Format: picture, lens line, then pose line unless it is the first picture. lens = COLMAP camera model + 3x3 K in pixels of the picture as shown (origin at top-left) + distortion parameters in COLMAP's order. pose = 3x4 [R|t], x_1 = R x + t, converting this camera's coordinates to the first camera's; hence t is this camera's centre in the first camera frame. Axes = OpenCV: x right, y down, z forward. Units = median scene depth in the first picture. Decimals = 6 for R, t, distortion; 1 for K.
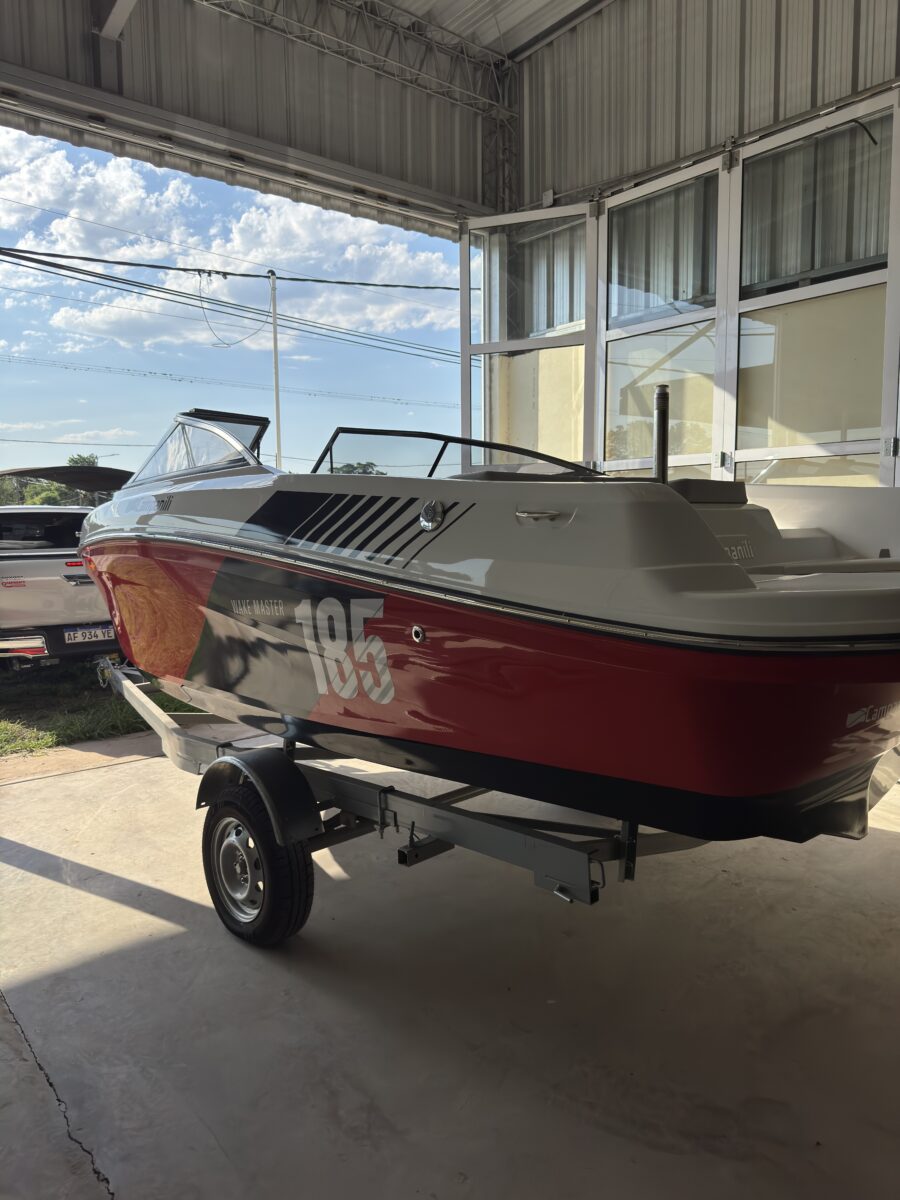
lens RADIAL K [[868.7, 0, 446.5], [0, 868.7, 603.2], [0, 0, 1]] dist [0.005200, -0.008381]
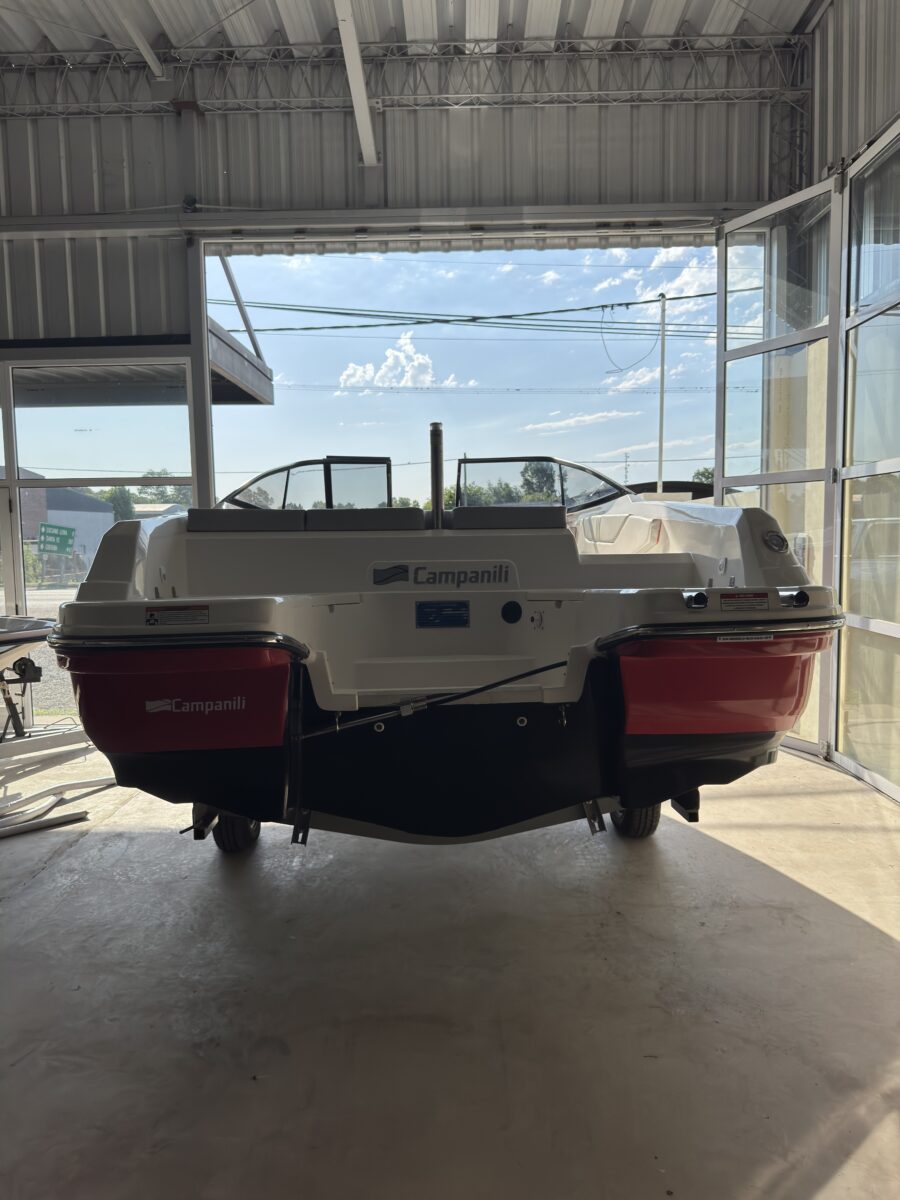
lens RADIAL K [[868.7, 0, 456.4], [0, 868.7, 599.7], [0, 0, 1]] dist [0.005200, -0.008381]
pose [[0.768589, 0.038186, -0.638602, 0.439871], [-0.046866, 0.998896, 0.003325, -0.016055], [0.638023, 0.027374, 0.769530, 0.087048]]
